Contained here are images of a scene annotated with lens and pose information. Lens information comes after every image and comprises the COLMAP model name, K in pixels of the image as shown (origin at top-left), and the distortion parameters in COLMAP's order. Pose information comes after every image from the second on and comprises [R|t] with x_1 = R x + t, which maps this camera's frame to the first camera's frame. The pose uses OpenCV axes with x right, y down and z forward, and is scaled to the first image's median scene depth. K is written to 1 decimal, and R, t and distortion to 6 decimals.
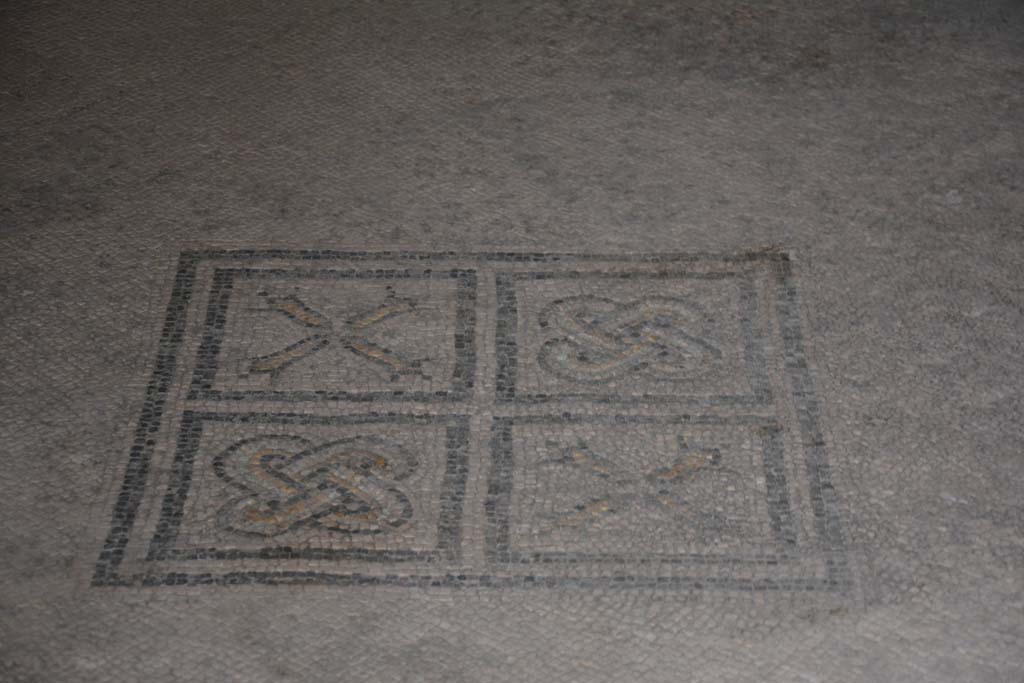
lens RADIAL K [[2893.8, 0, 512.0], [0, 2893.8, 341.5], [0, 0, 1]] dist [0.676226, 0.685815]
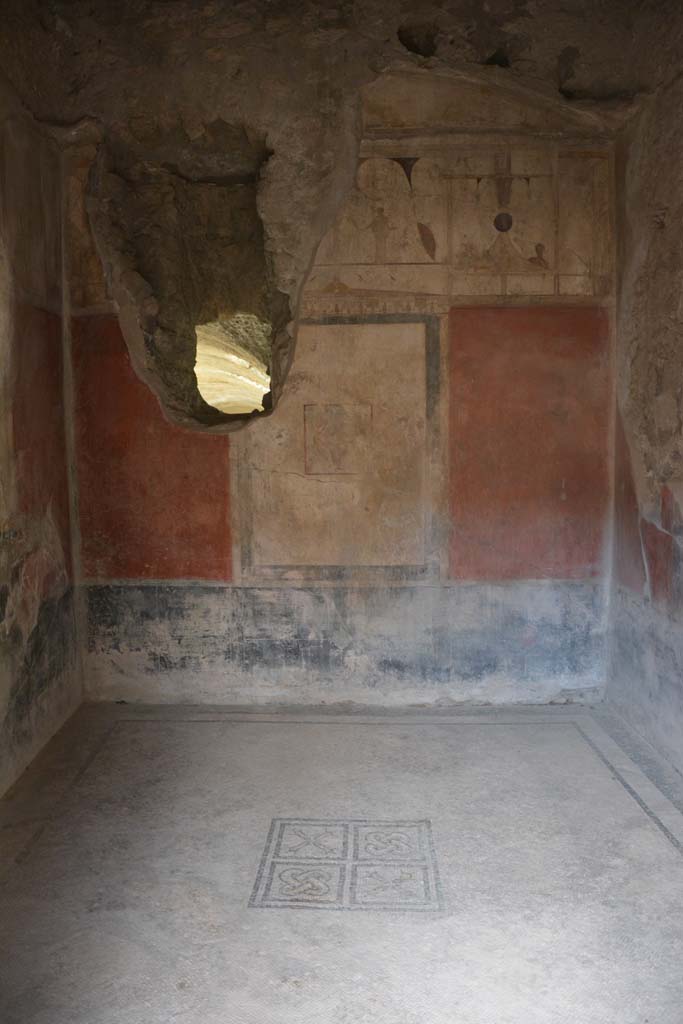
lens RADIAL K [[827.2, 0, 341.5], [0, 827.2, 512.0], [0, 0, 1]] dist [-0.006986, -0.001392]
pose [[0.999536, -0.001835, -0.030416, 0.013308], [-0.010241, 0.919893, -0.392036, 0.025996], [0.028699, 0.392165, 0.919447, -0.174146]]
